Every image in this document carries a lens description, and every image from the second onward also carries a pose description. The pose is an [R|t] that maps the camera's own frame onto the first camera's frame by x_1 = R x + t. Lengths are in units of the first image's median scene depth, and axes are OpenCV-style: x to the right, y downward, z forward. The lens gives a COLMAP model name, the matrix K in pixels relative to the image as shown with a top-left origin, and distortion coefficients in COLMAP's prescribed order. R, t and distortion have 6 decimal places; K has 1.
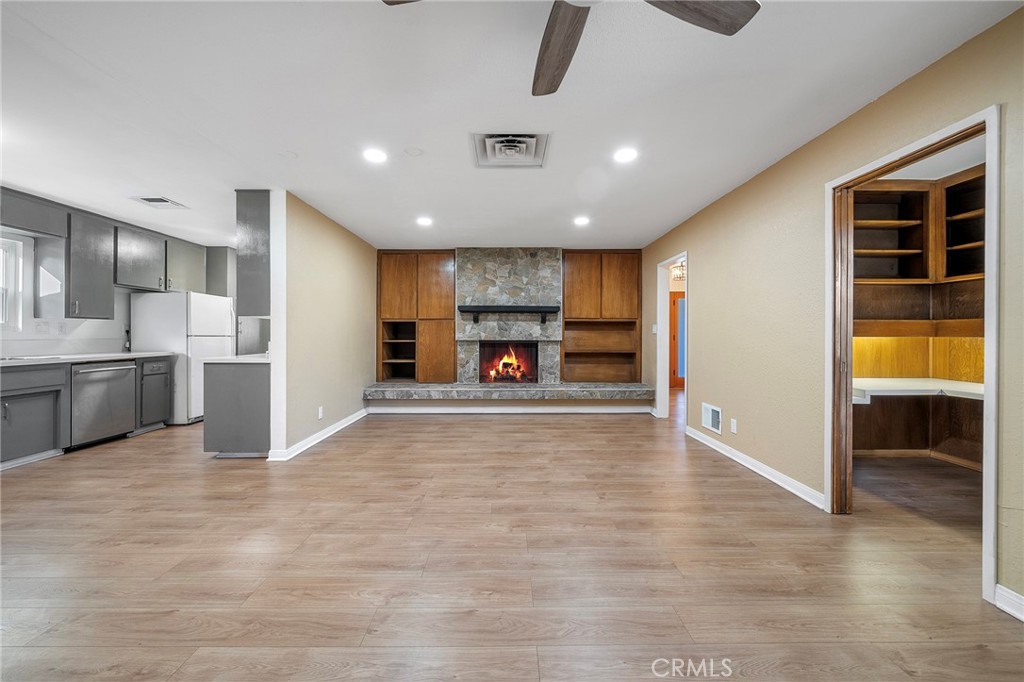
lens RADIAL K [[377.6, 0, 507.8], [0, 377.6, 337.0], [0, 0, 1]] dist [-0.000897, -0.000079]
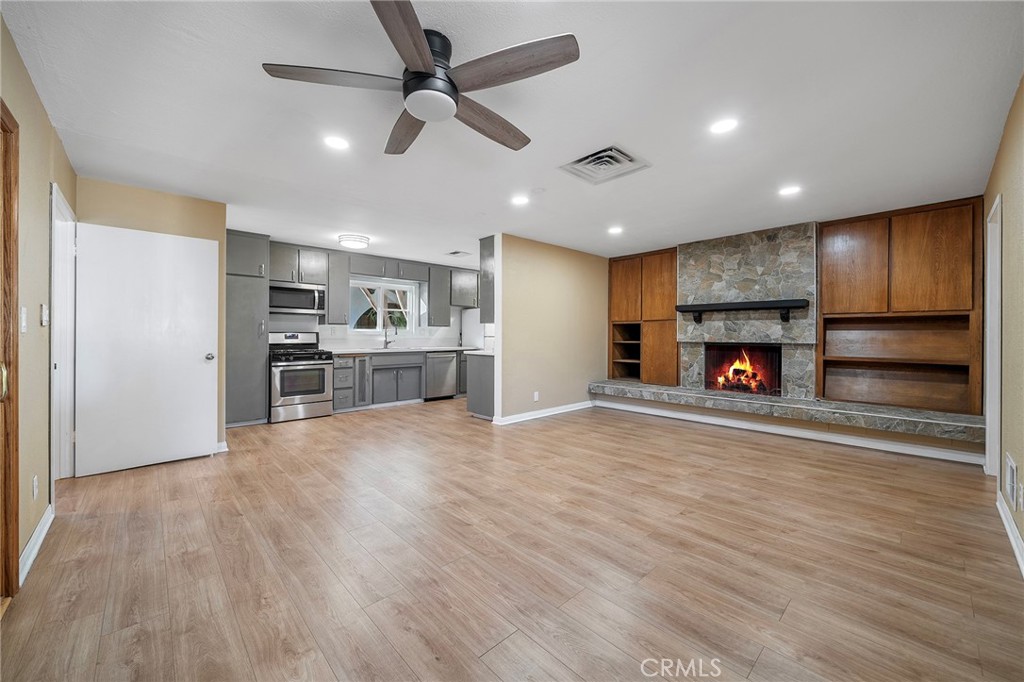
lens RADIAL K [[390.8, 0, 514.0], [0, 390.8, 338.2], [0, 0, 1]] dist [-0.001623, -0.000185]
pose [[0.683333, 0.005355, -0.730087, 0.302707], [-0.005939, 0.999981, 0.001776, 0.000222], [0.730083, 0.003123, 0.683352, 0.023819]]
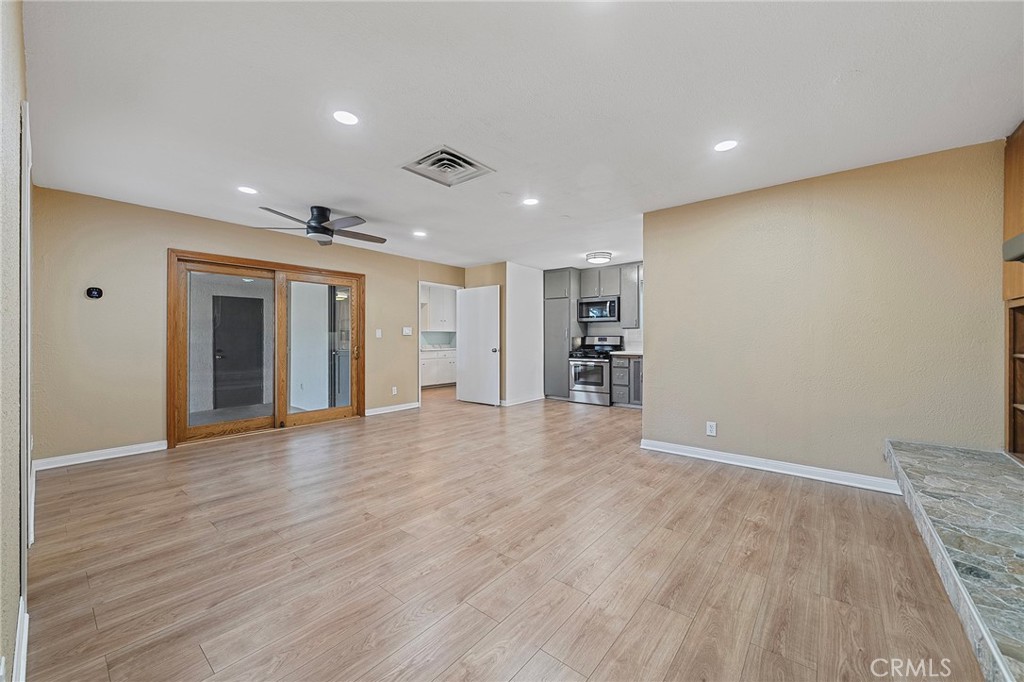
lens RADIAL K [[390.8, 0, 514.0], [0, 390.8, 338.2], [0, 0, 1]] dist [-0.001623, -0.000185]
pose [[-0.633501, -0.000390, -0.773742, 0.350605], [-0.006225, 0.999970, 0.004594, -0.006903], [0.773717, 0.007727, -0.633485, 0.868414]]
